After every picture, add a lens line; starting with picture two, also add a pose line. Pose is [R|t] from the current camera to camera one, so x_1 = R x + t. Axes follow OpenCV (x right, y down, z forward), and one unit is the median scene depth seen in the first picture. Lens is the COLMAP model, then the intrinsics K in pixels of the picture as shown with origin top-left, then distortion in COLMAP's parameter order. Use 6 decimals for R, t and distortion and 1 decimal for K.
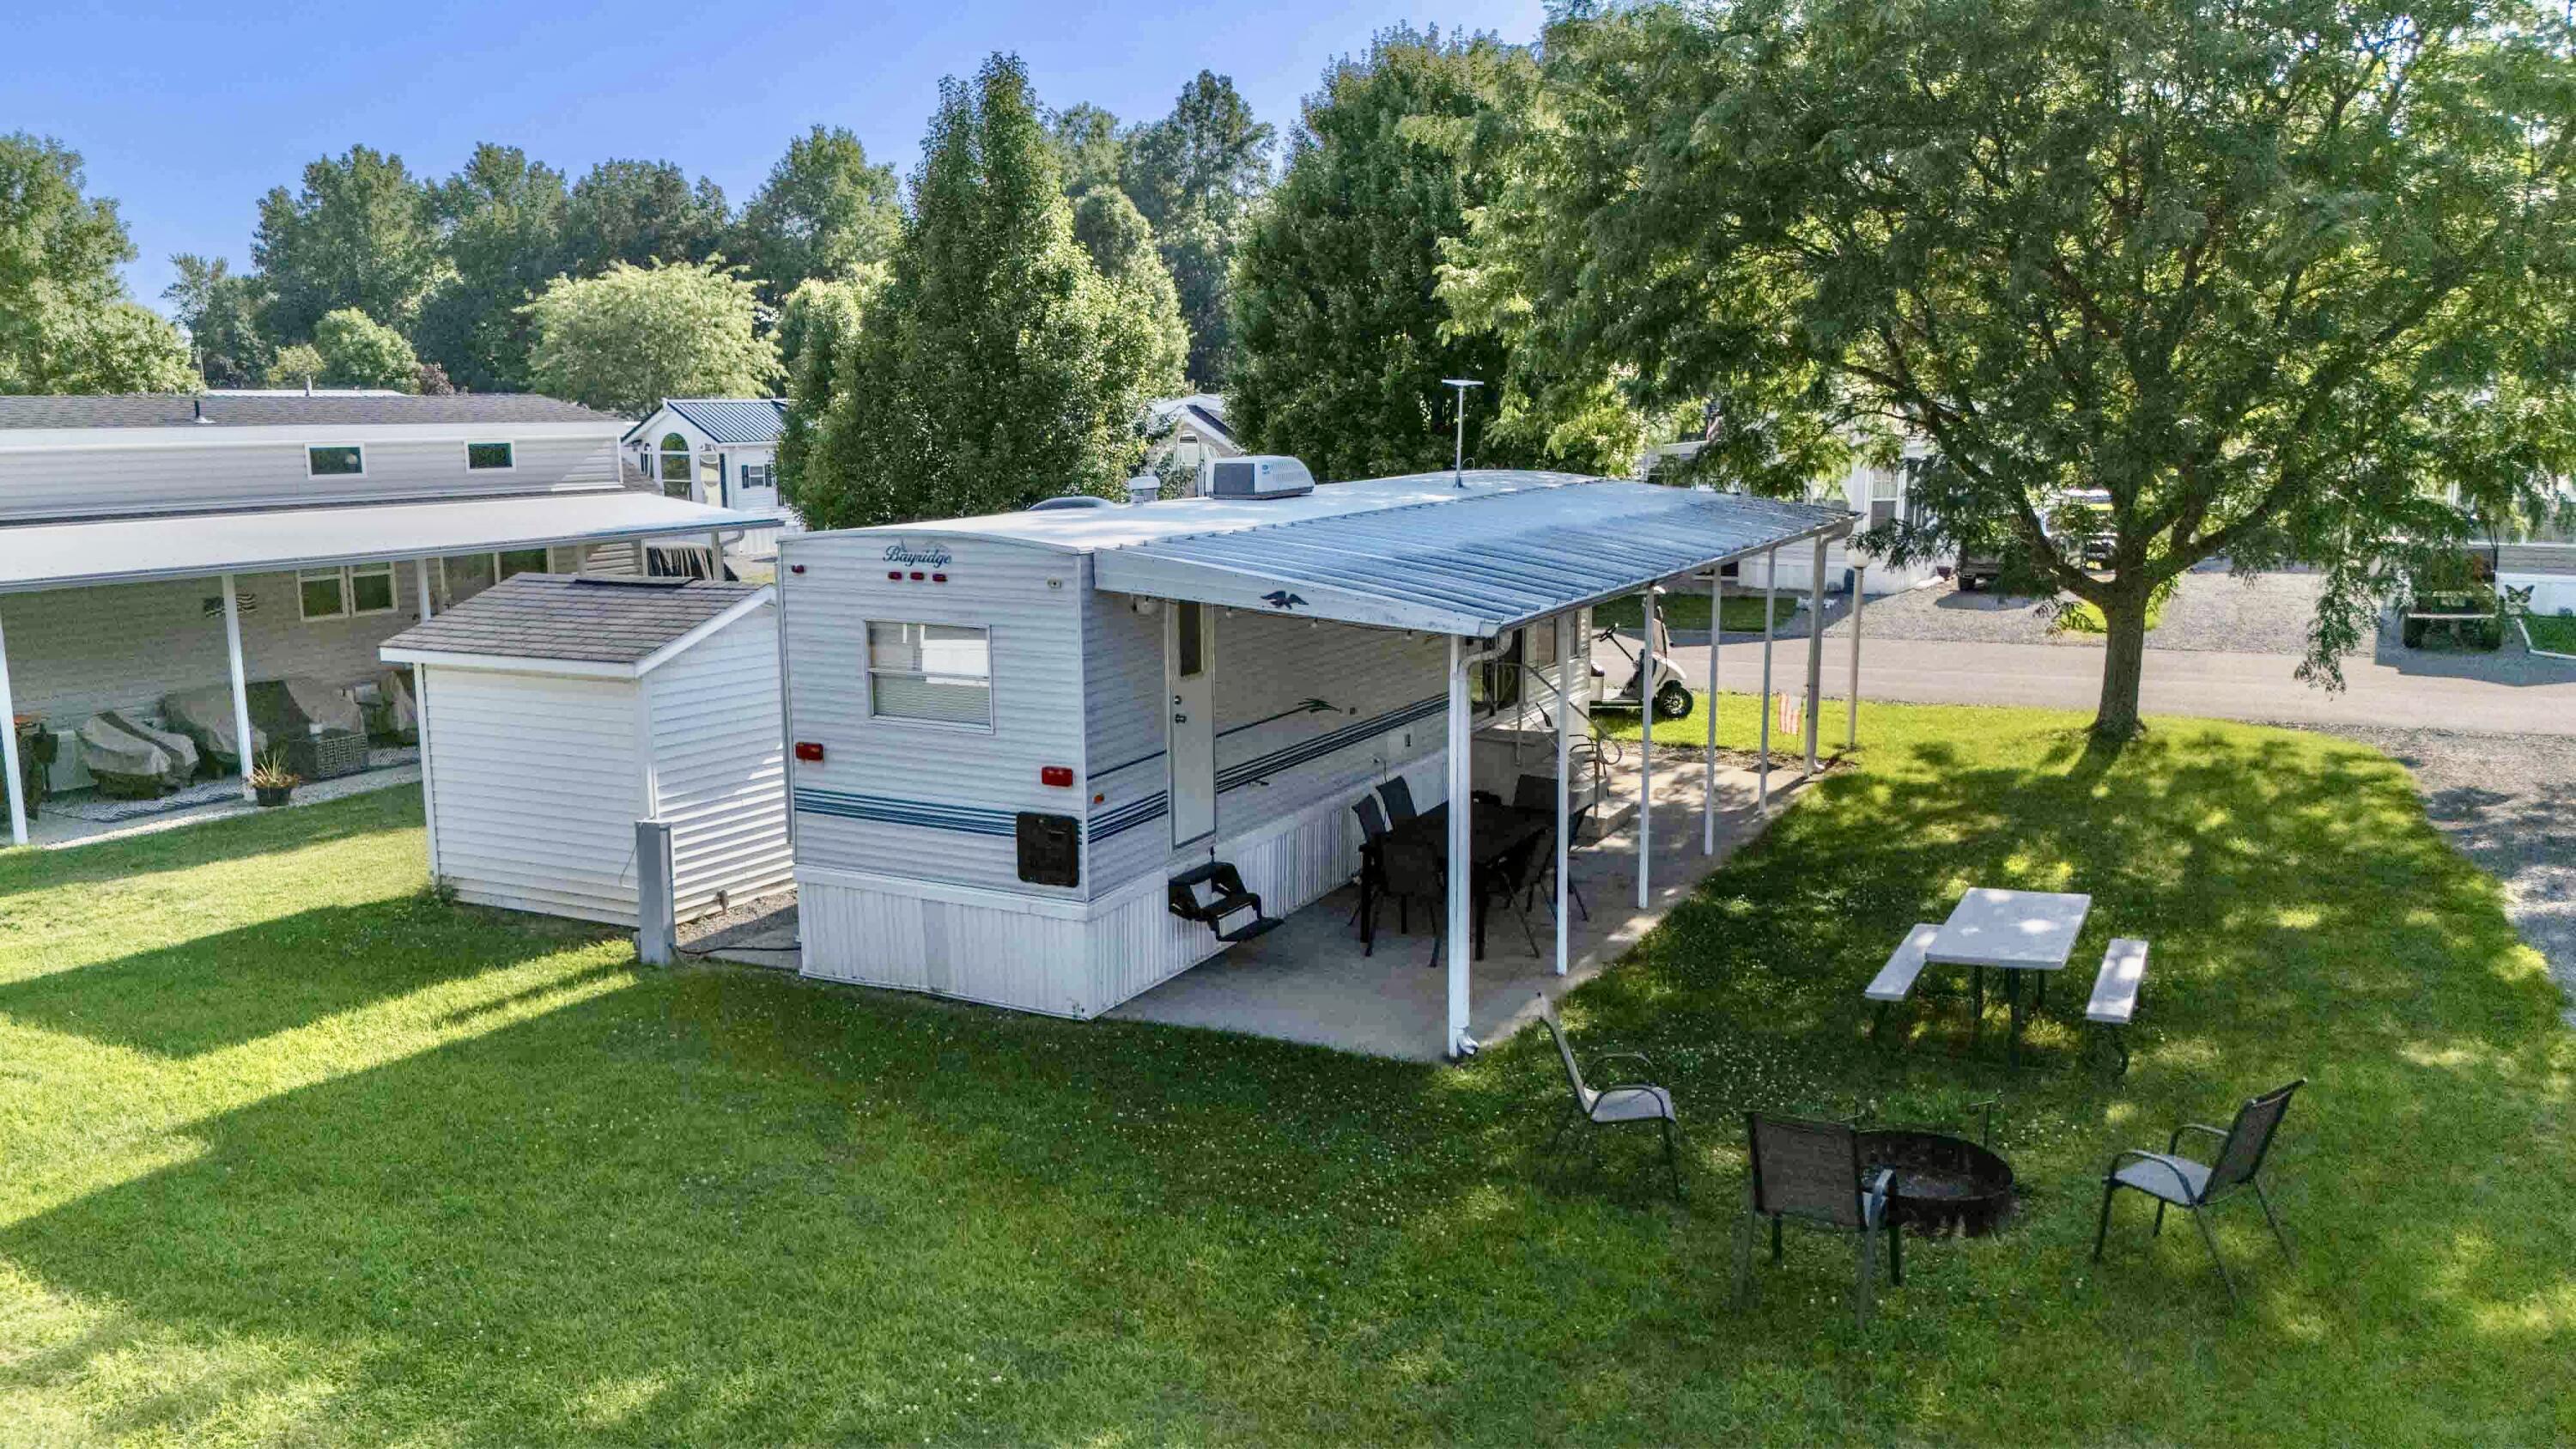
lens RADIAL K [[1888.6, 0, 1288.0], [0, 1888.6, 724.5], [0, 0, 1]] dist [-0.006332, -0.002893]
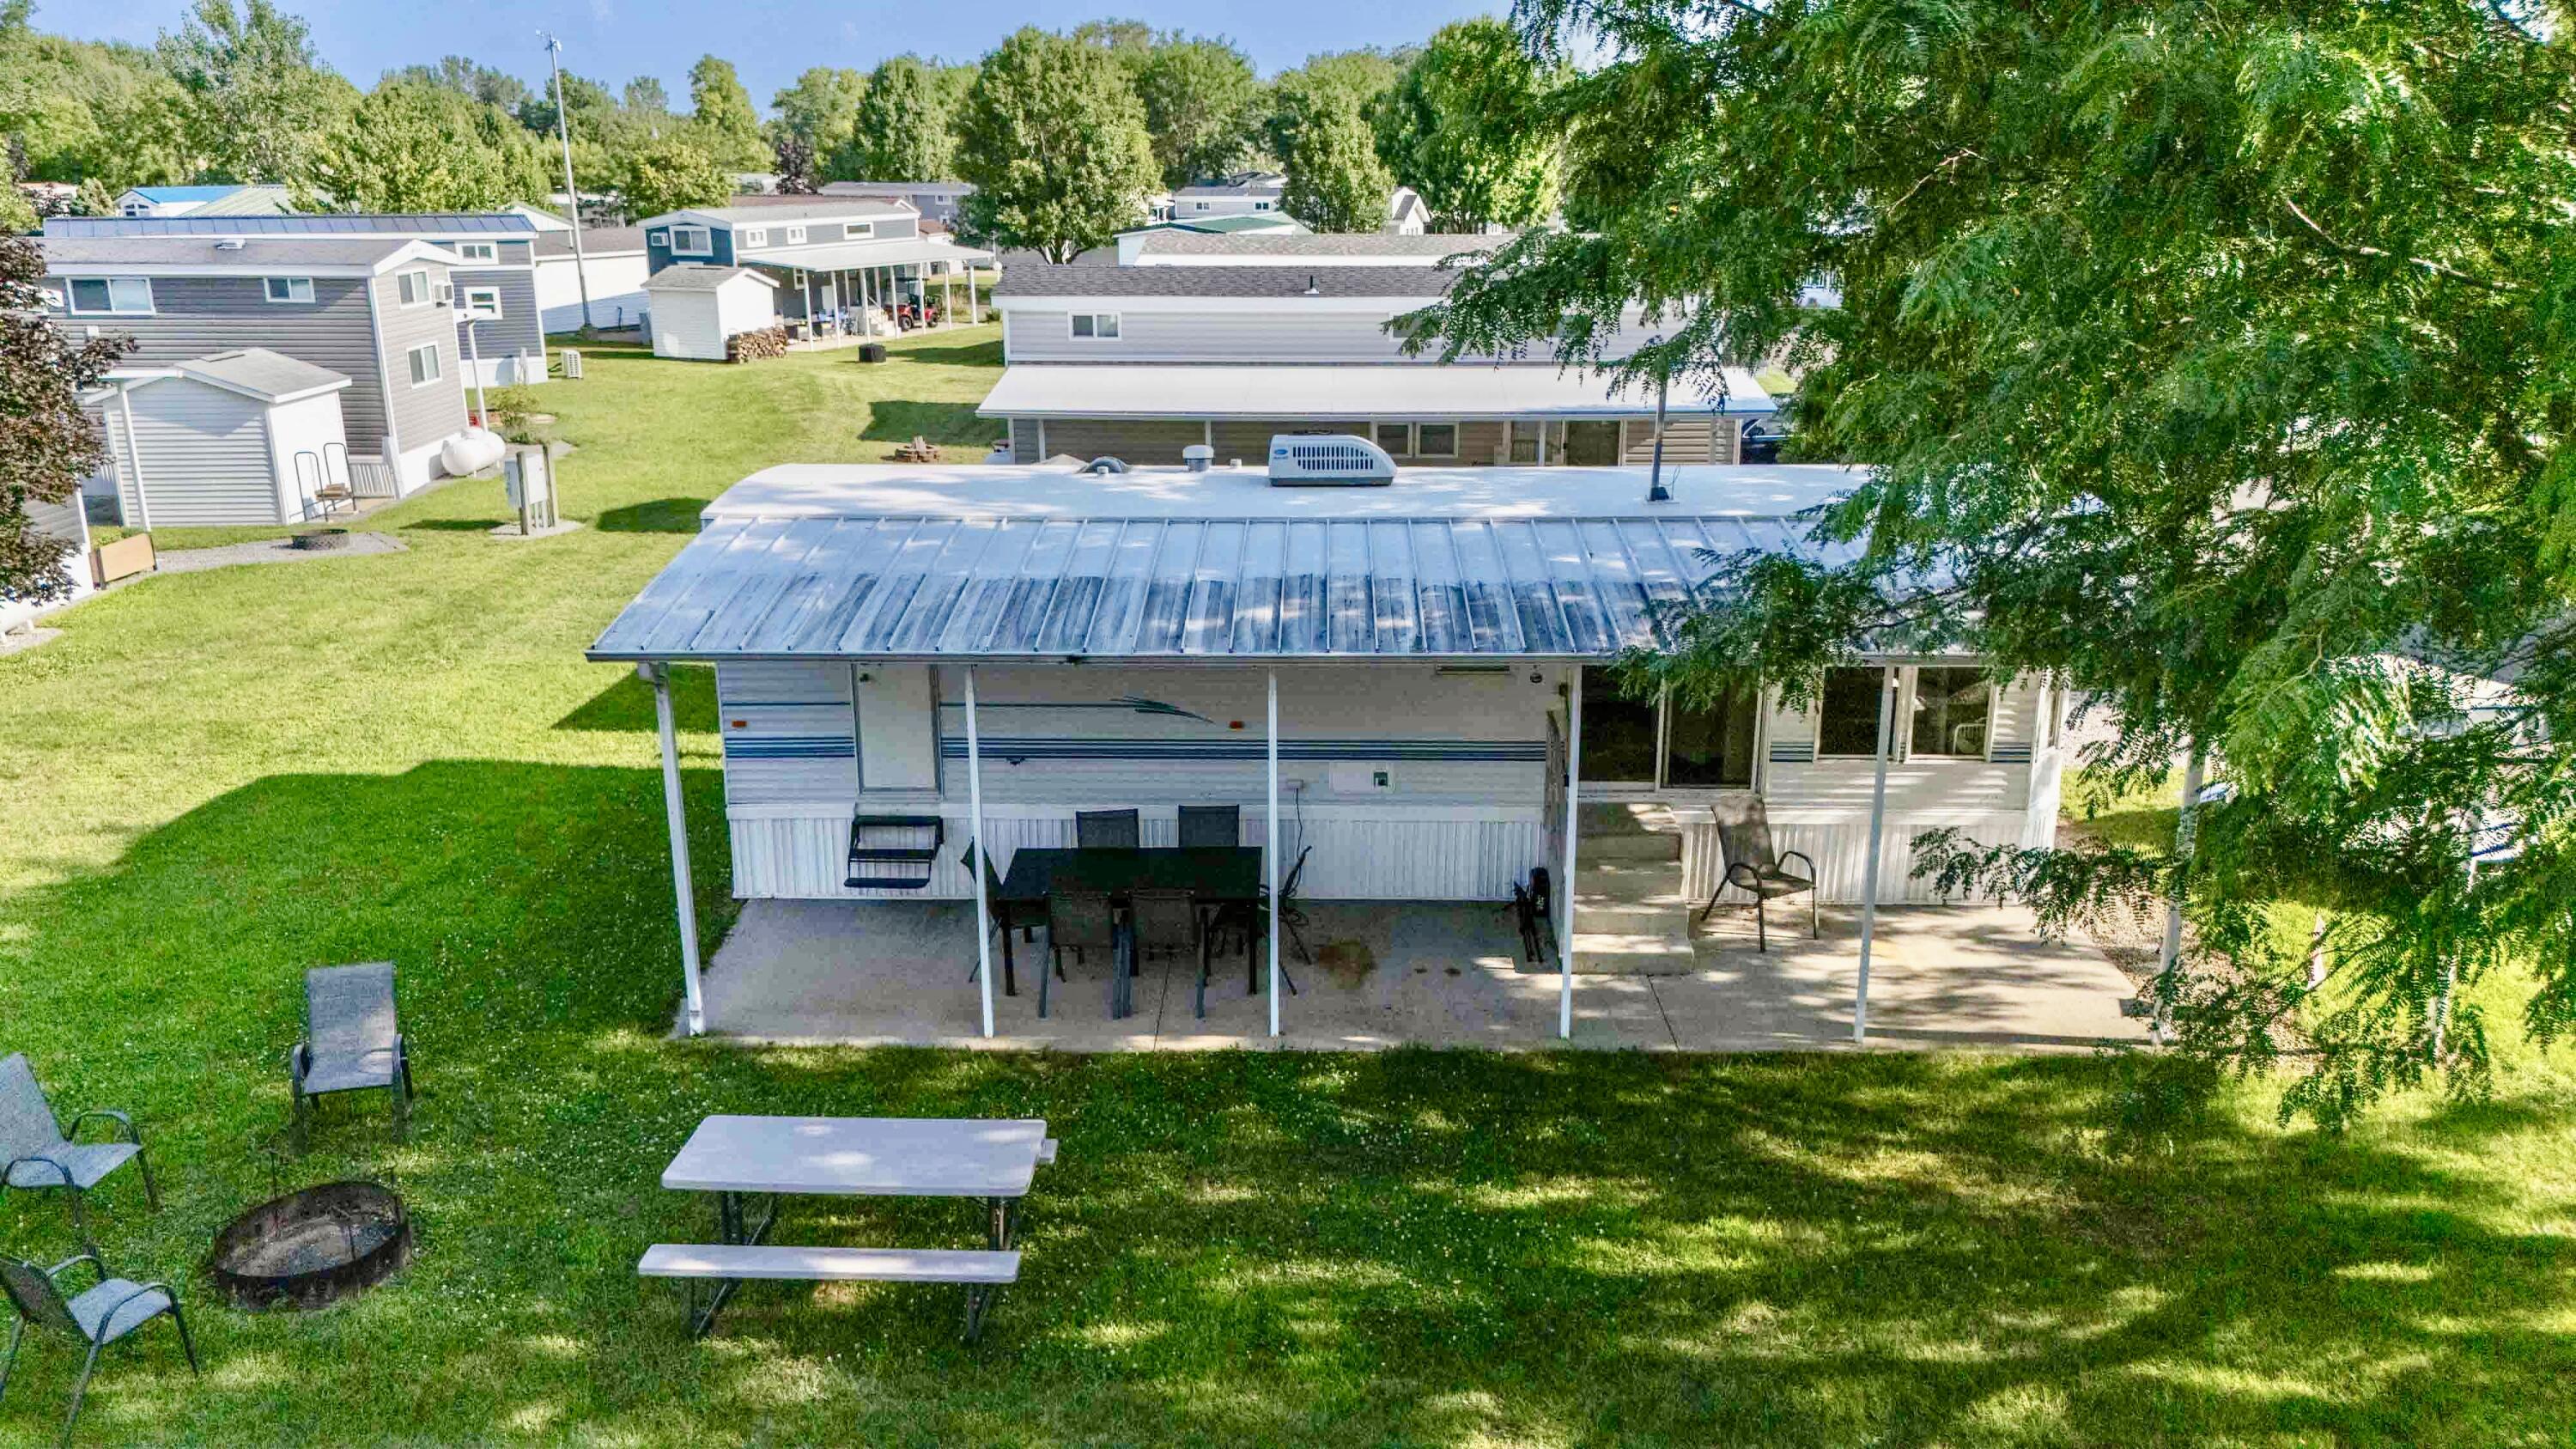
lens RADIAL K [[1888.6, 0, 1288.0], [0, 1888.6, 724.5], [0, 0, 1]] dist [-0.006332, -0.002893]
pose [[0.443287, 0.261579, -0.857364, 1.088130], [-0.150258, 0.964624, 0.216615, -0.273937], [0.883696, 0.032803, 0.466910, 0.746363]]
